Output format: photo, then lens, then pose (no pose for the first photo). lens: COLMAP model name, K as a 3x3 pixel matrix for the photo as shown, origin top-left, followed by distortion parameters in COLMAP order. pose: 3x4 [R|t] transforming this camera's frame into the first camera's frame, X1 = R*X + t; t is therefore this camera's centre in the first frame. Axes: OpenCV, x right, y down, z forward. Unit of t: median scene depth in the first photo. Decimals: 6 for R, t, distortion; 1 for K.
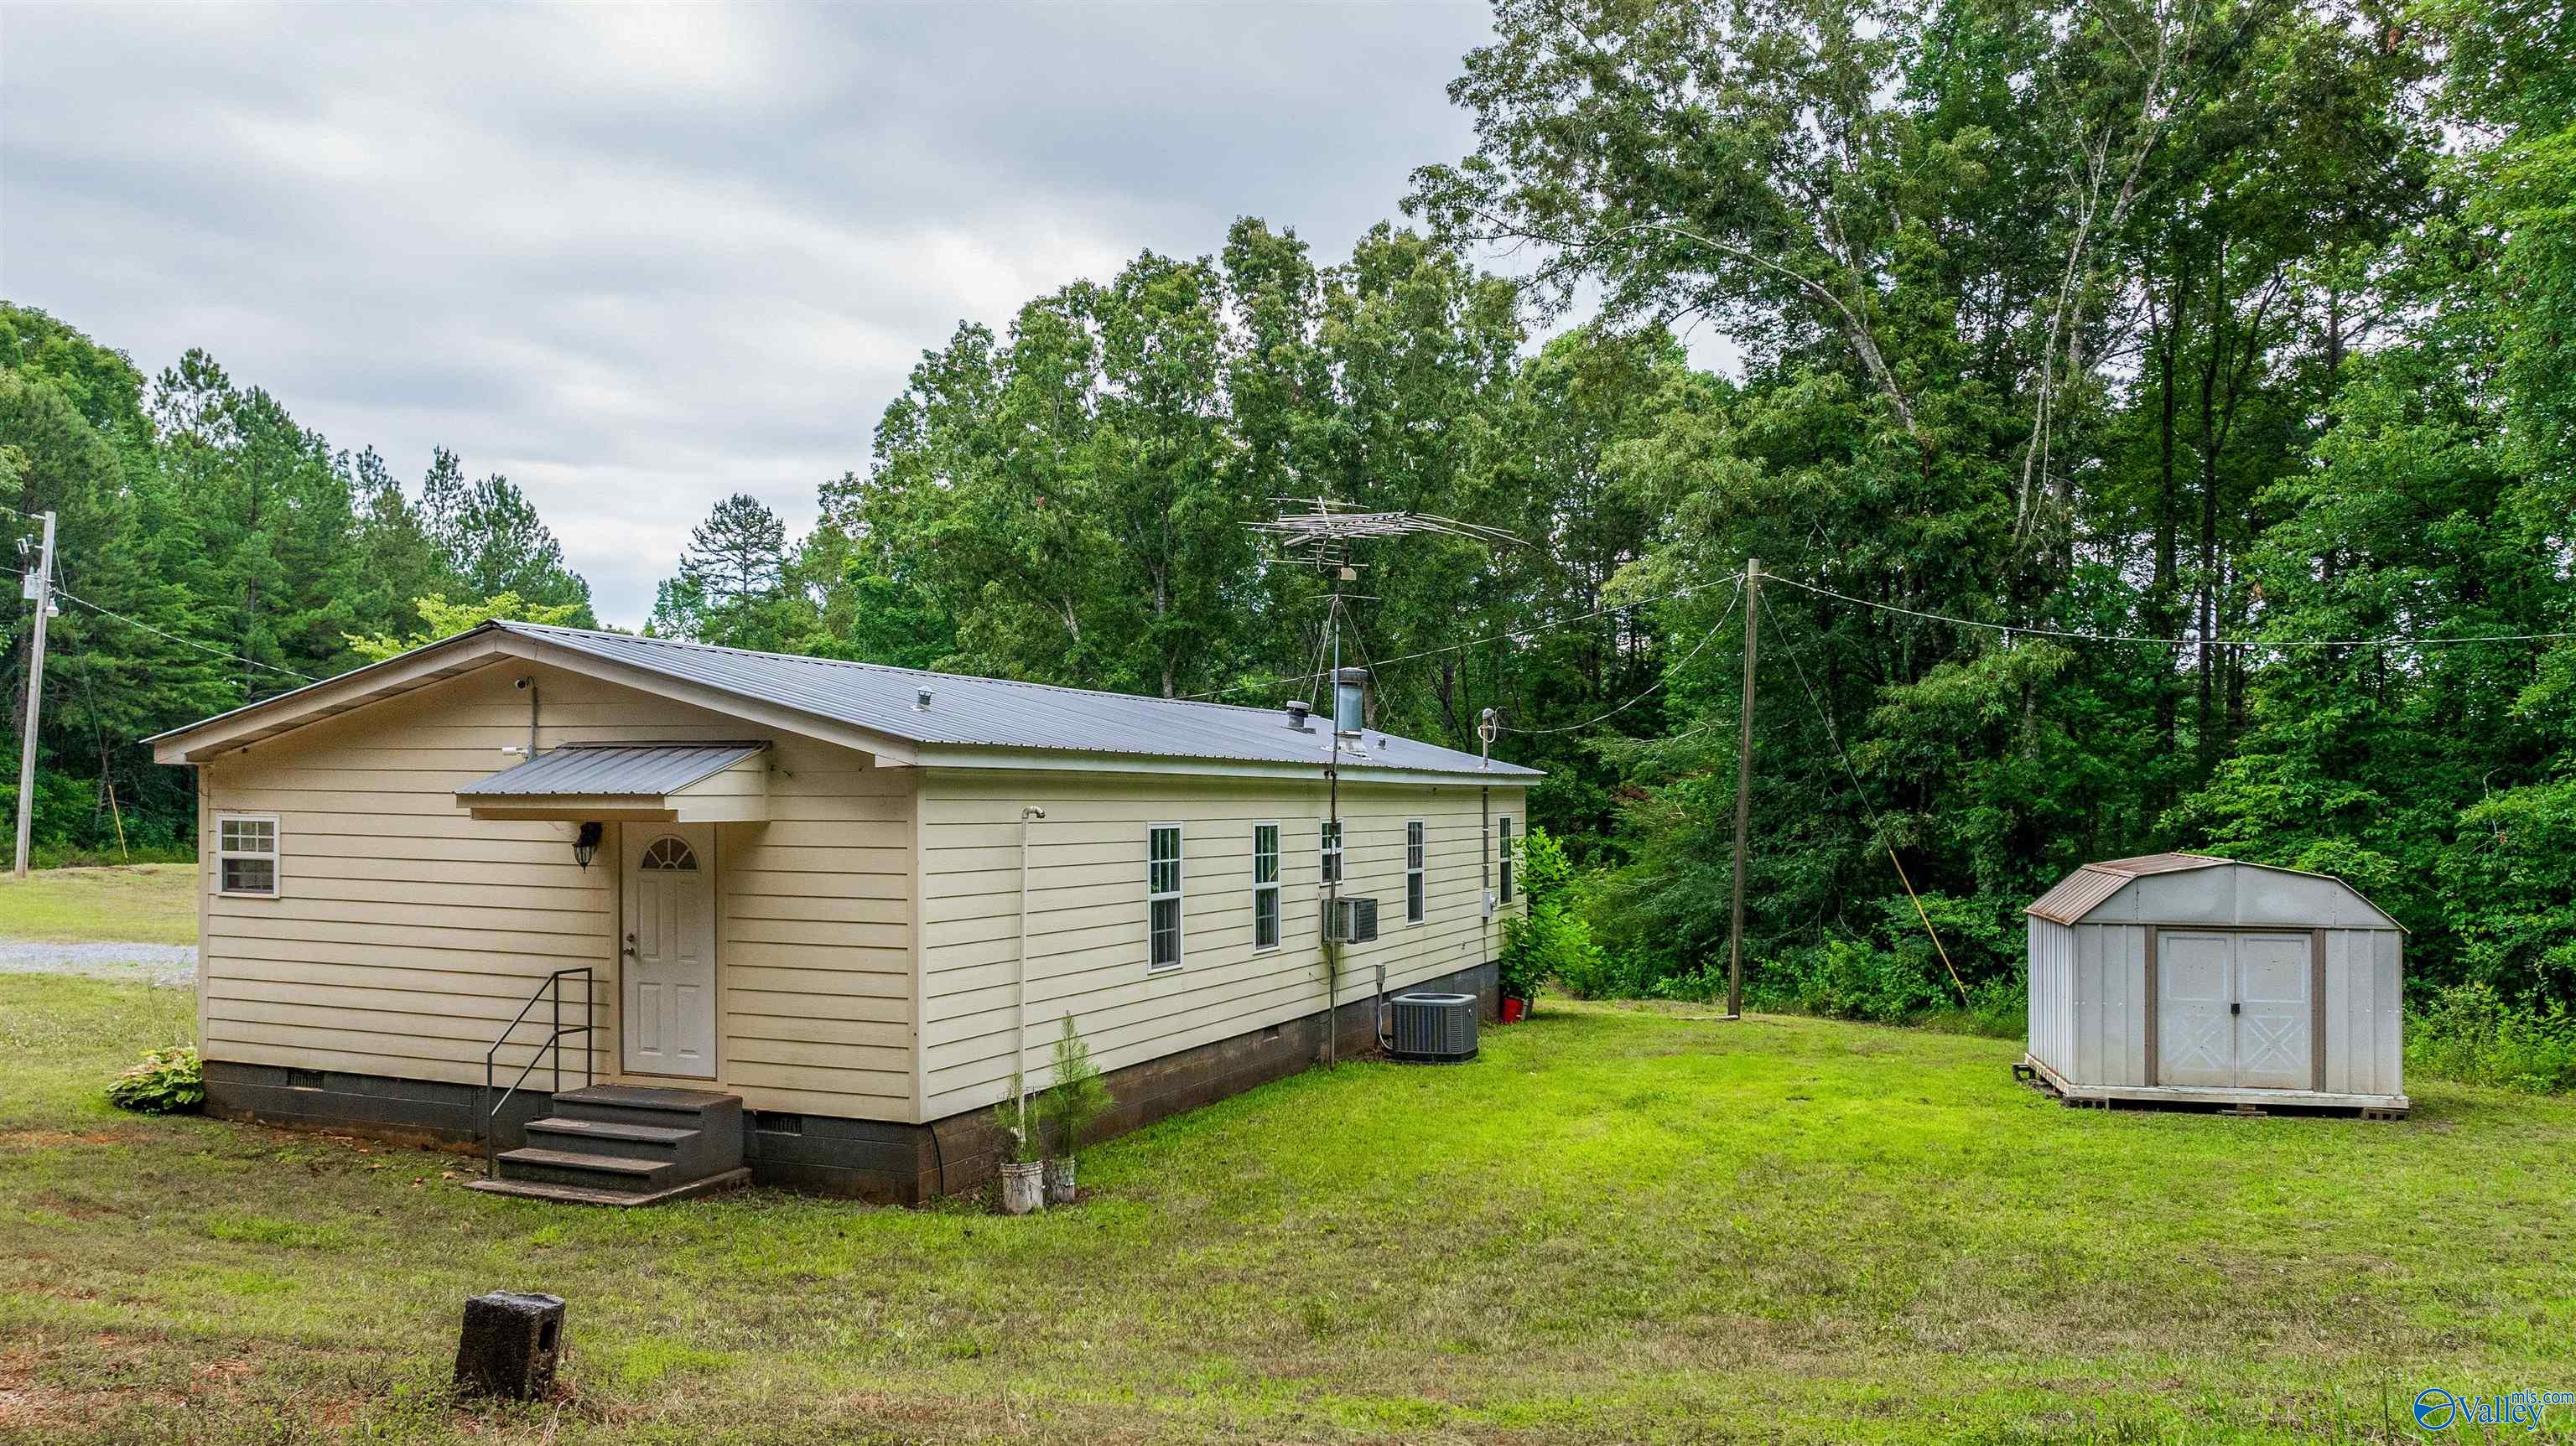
lens RADIAL K [[1805.6, 0, 1281.0], [0, 1805.6, 762.8], [0, 0, 1]] dist [-0.016918, -0.002233]
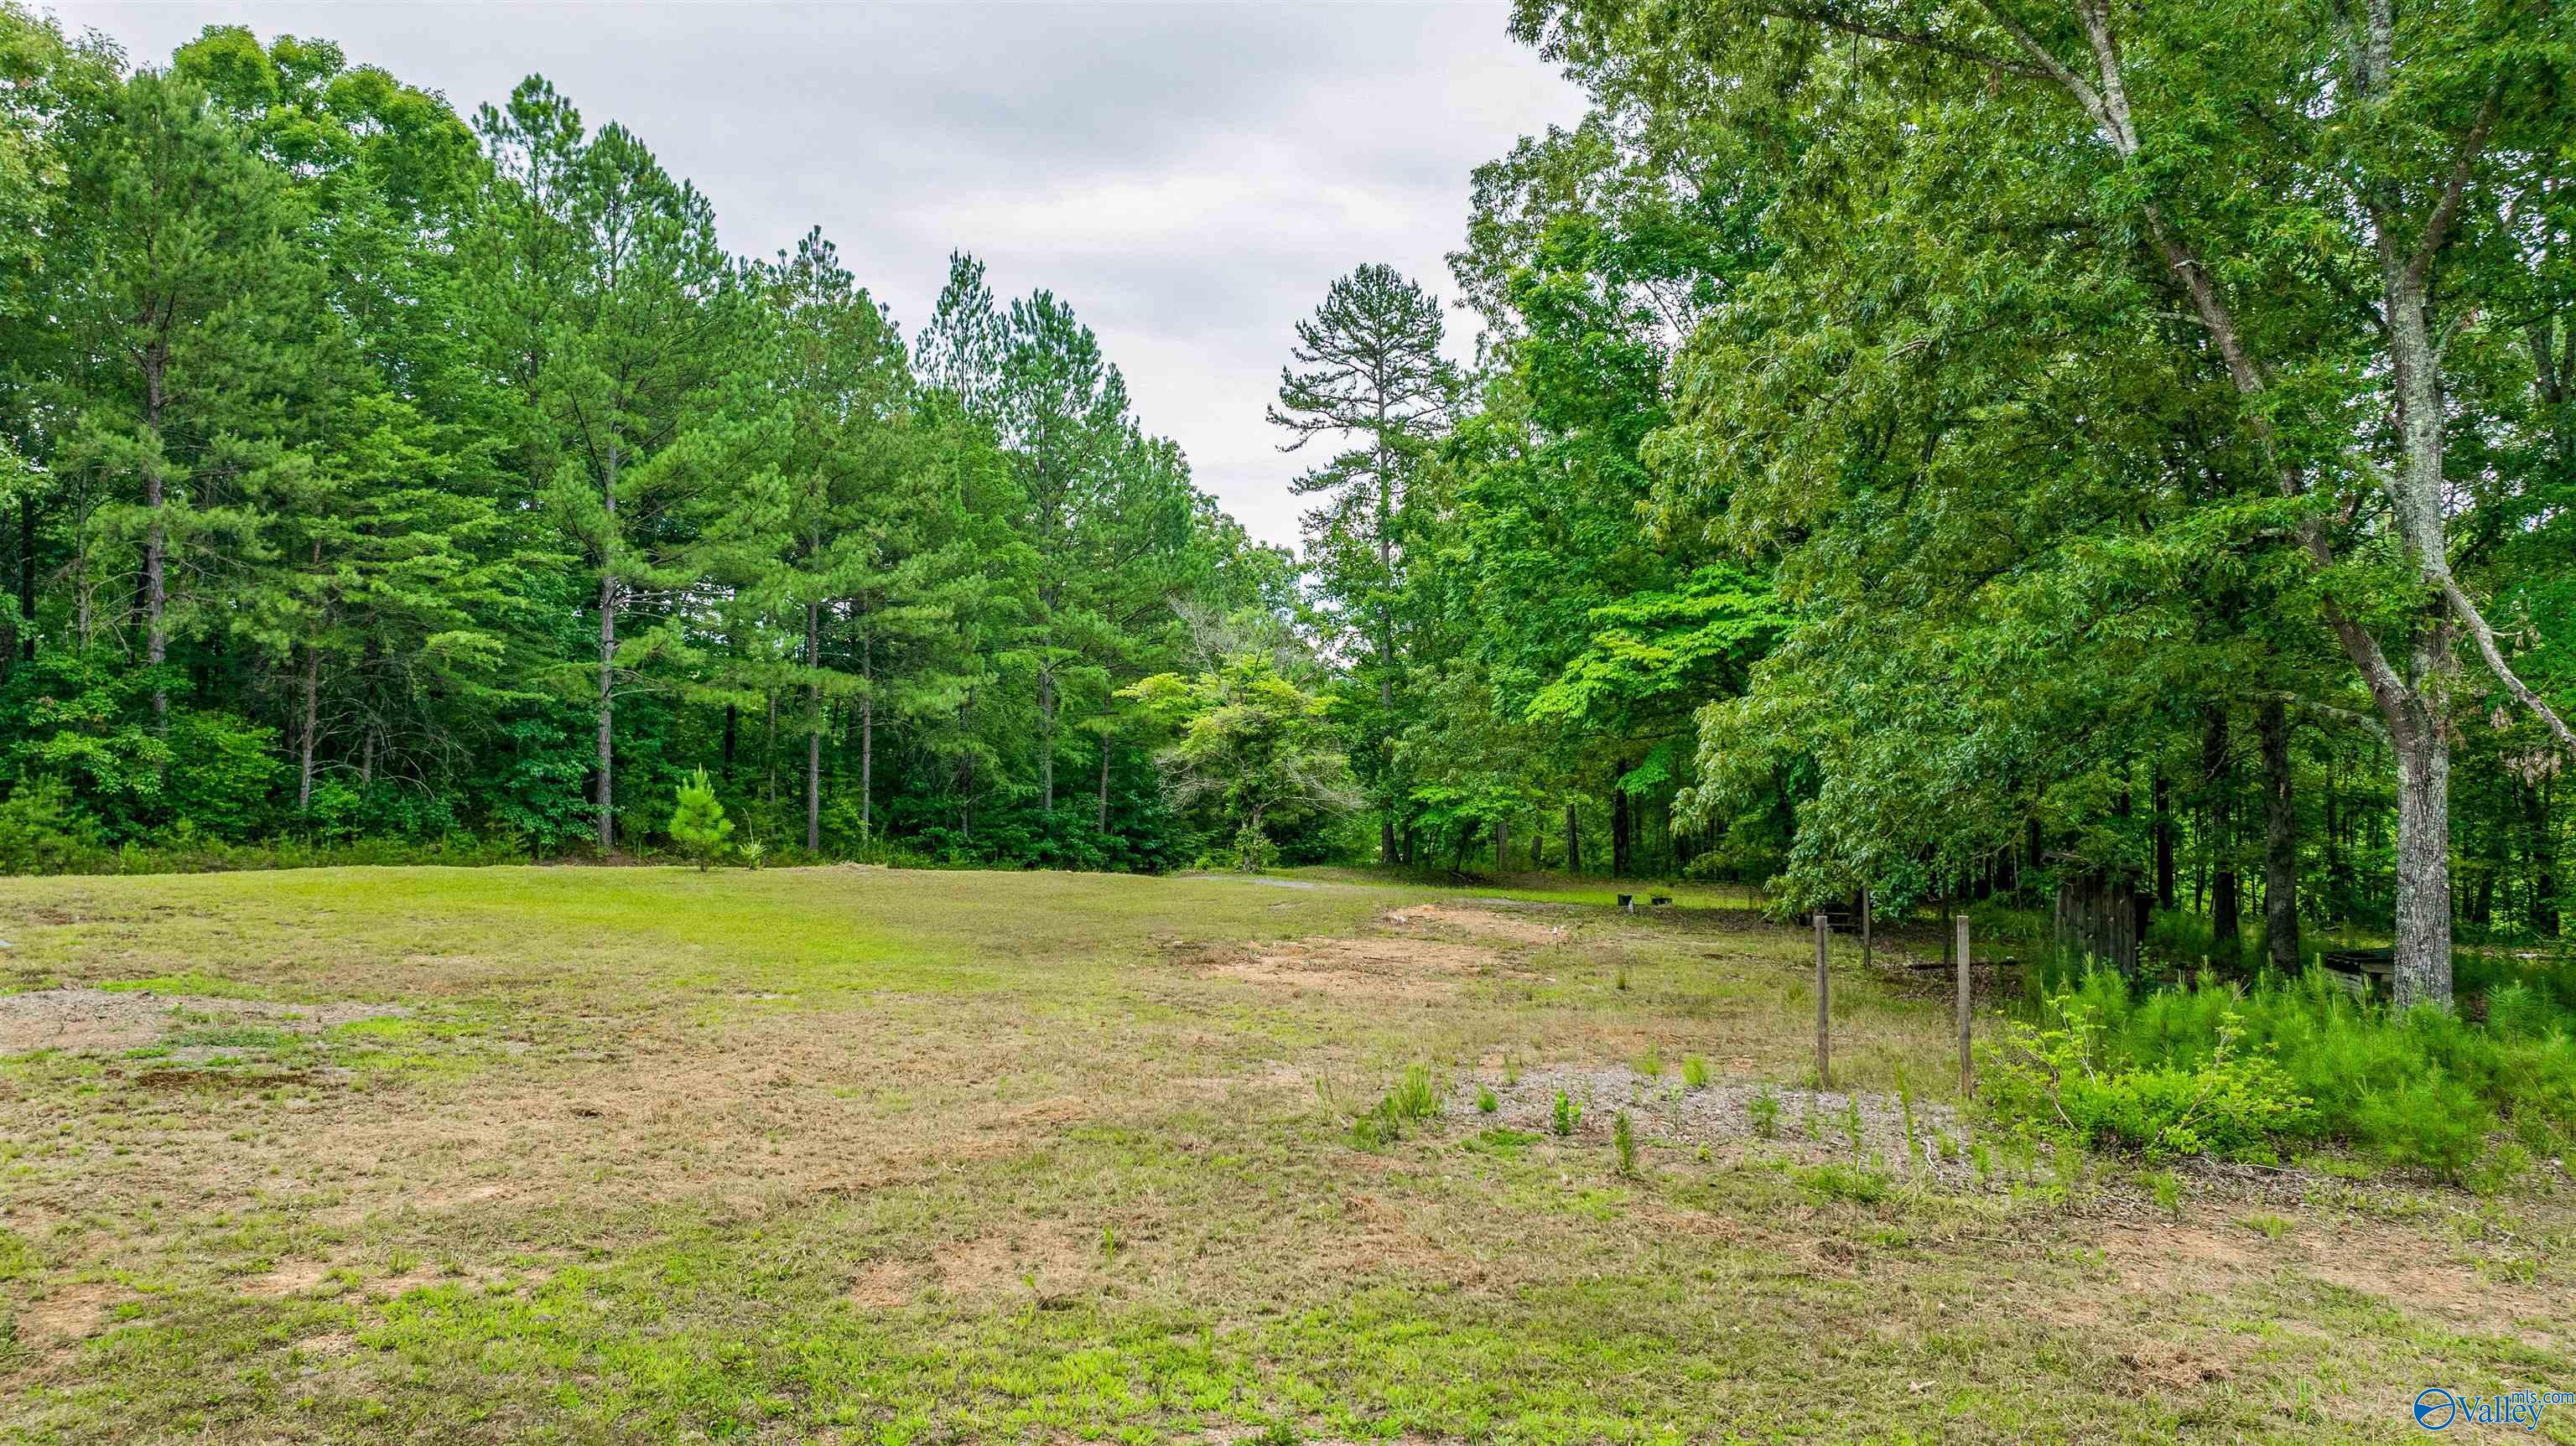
lens RADIAL K [[1885.3, 0, 1264.4], [0, 1885.3, 750.9], [0, 0, 1]] dist [-0.010234, -0.008900]
pose [[0.912029, -0.025621, -0.409325, -0.369720], [0.028364, 0.999597, 0.000630, 0.090241], [0.409145, -0.012185, 0.912388, 2.011775]]
